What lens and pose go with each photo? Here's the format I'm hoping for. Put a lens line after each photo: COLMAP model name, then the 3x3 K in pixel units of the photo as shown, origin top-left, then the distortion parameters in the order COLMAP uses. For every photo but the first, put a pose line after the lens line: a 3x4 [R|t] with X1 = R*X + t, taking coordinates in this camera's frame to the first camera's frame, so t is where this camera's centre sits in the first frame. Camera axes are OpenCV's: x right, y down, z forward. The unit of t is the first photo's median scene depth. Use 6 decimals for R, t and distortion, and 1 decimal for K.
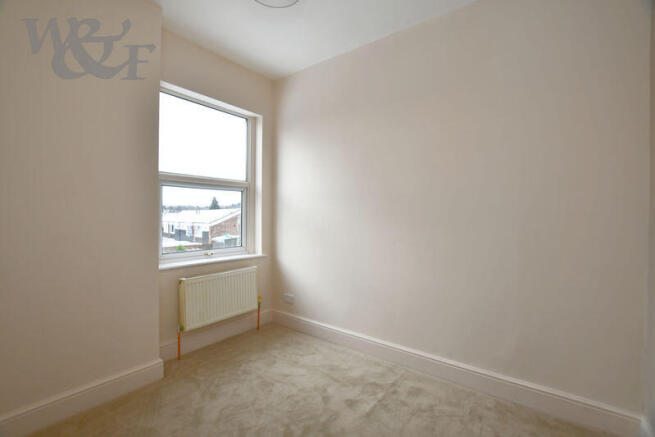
lens RADIAL K [[287.5, 0, 322.7], [0, 287.5, 218.7], [0, 0, 1]] dist [-0.017469, 0.000011]
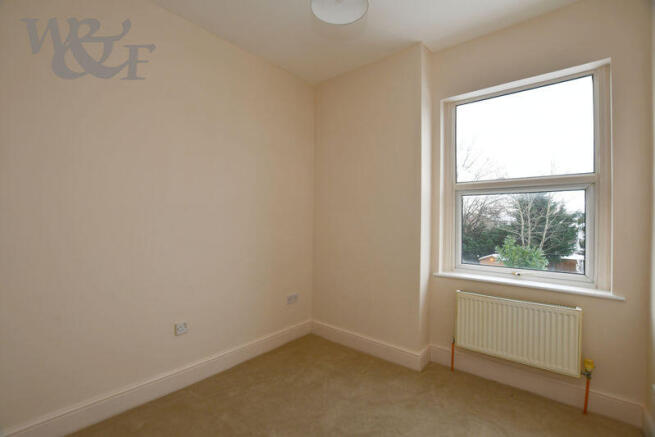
lens RADIAL K [[287.5, 0, 325.7], [0, 287.5, 220.2], [0, 0, 1]] dist [-0.017469, 0.000011]
pose [[-0.033463, -0.012197, -0.999366, 0.440668], [-0.024473, 0.999636, -0.011381, -0.004612], [0.999140, 0.024076, -0.033749, 0.515130]]
